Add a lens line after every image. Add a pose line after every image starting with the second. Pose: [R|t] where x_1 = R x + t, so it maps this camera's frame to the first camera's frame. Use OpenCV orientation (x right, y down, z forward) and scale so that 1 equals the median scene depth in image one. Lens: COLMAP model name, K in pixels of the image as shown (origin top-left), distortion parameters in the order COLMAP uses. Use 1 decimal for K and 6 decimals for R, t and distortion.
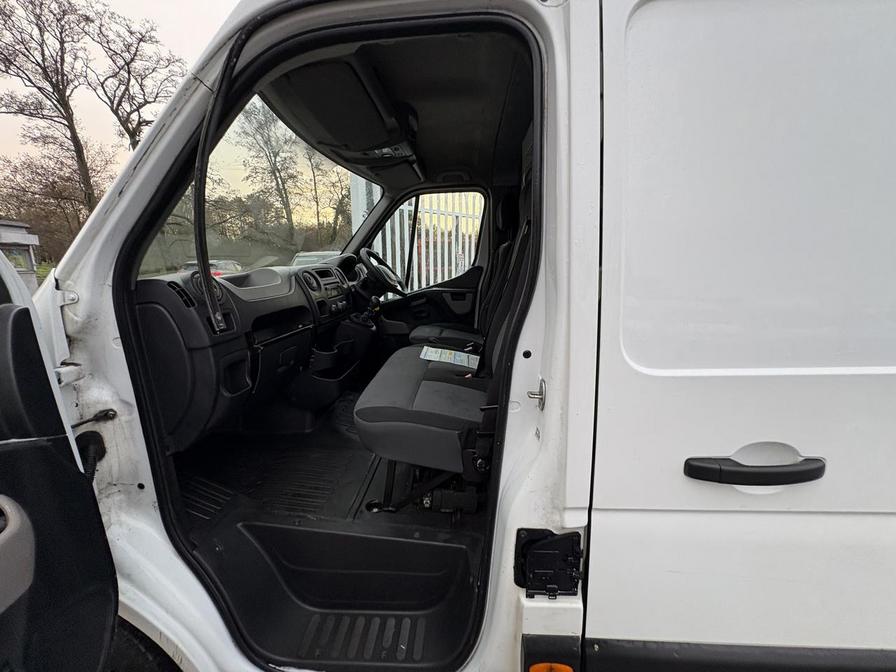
lens RADIAL K [[356.1, 0, 449.1], [0, 356.1, 337.0], [0, 0, 1]] dist [0.000204, -0.000362]
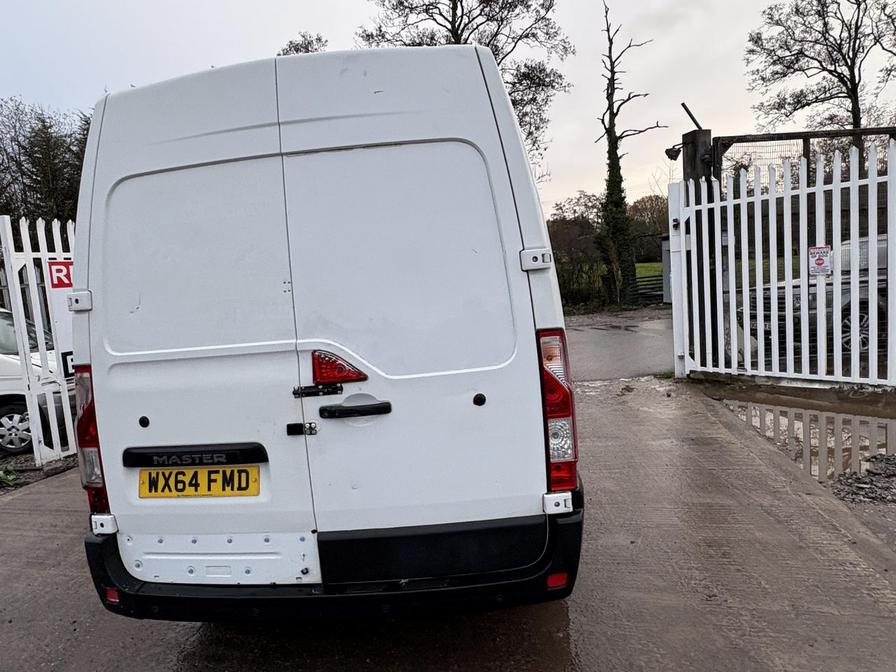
lens RADIAL K [[537.1, 0, 446.5], [0, 537.1, 332.2], [0, 0, 1]] dist [-0.000824, 0.002525]
pose [[-0.045000, 0.101202, -0.993848, 0.484219], [-0.127201, 0.986177, 0.106180, -0.044358], [0.990856, 0.131197, -0.031505, 0.168795]]
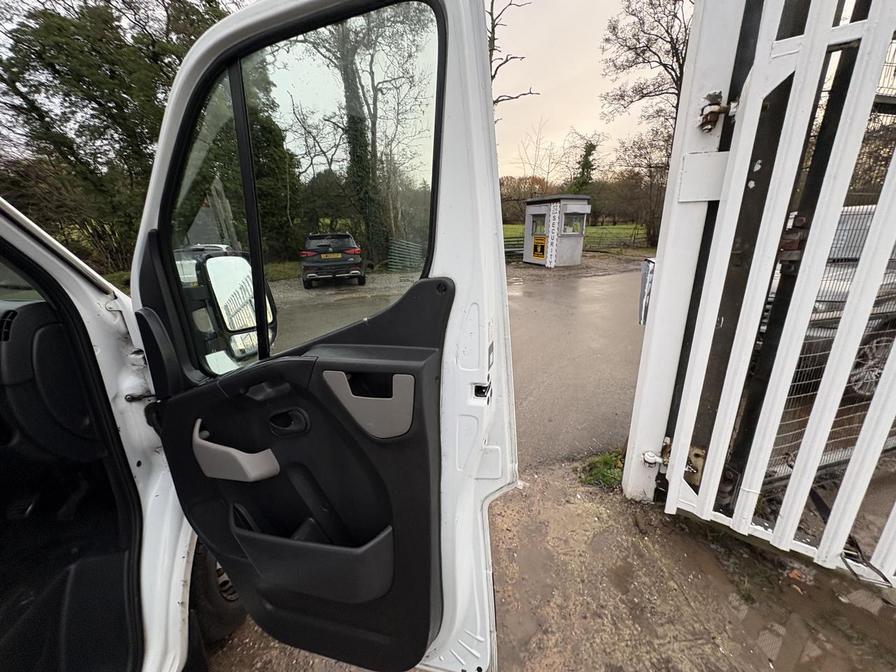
lens RADIAL K [[356.1, 0, 450.4], [0, 356.1, 334.4], [0, 0, 1]] dist [0.000204, -0.000362]
pose [[0.174400, 0.282940, -0.943149, 0.034638], [-0.181889, 0.950601, 0.251542, -0.068424], [0.967730, 0.127680, 0.217248, 0.268875]]
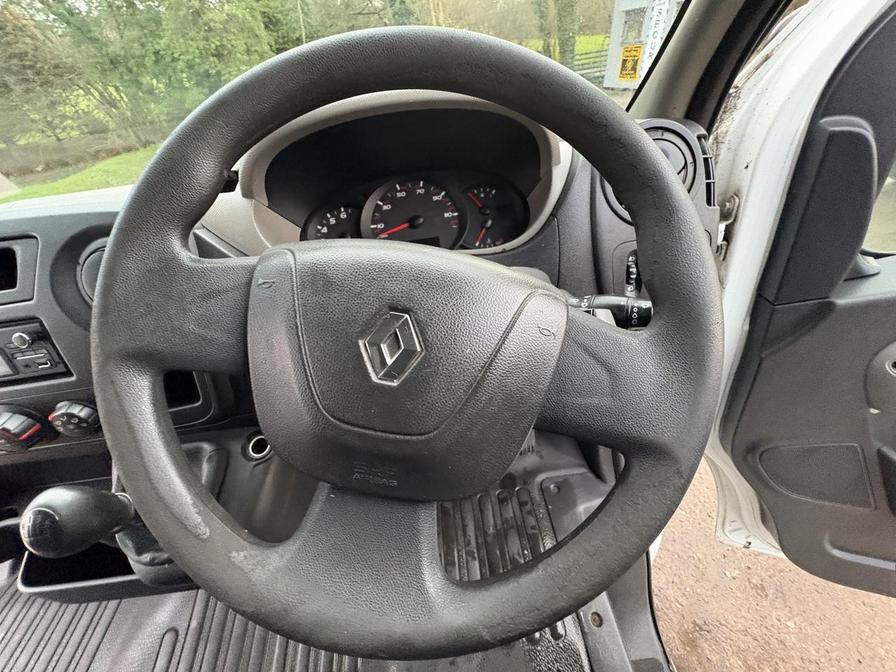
lens RADIAL K [[356.1, 0, 449.4], [0, 356.1, 336.7], [0, 0, 1]] dist [0.000204, -0.000362]
pose [[0.125099, 0.604365, -0.786825, -0.015797], [-0.096950, 0.796706, 0.596540, -0.041713], [0.987396, 0.001656, 0.158261, 0.172640]]
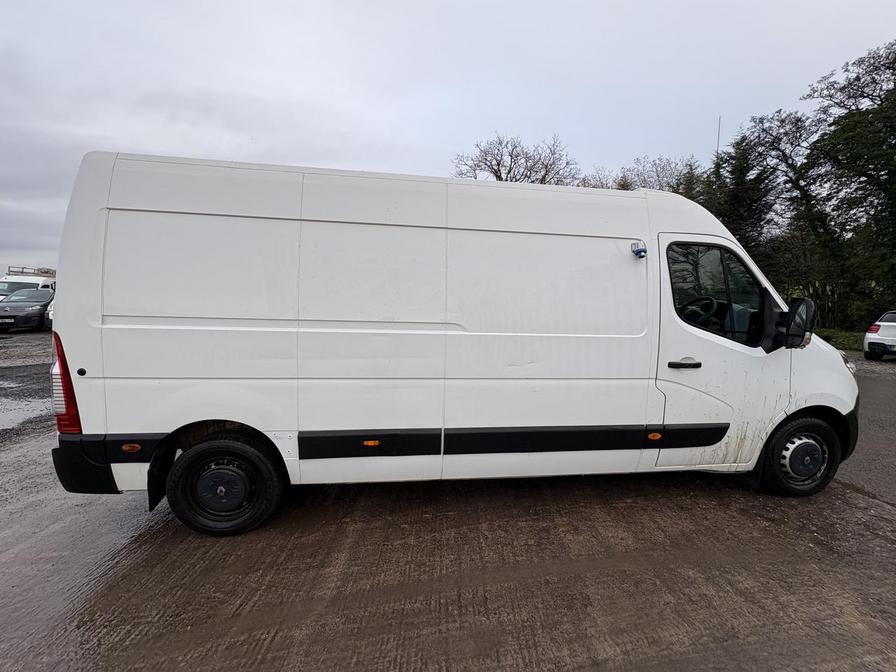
lens RADIAL K [[356.1, 0, 446.1], [0, 356.1, 335.6], [0, 0, 1]] dist [0.000204, -0.000362]
pose [[-0.984823, 0.019817, -0.172425, 0.177114], [-0.035423, 0.949599, 0.311459, -0.088335], [0.169907, 0.312840, -0.934485, 0.379598]]
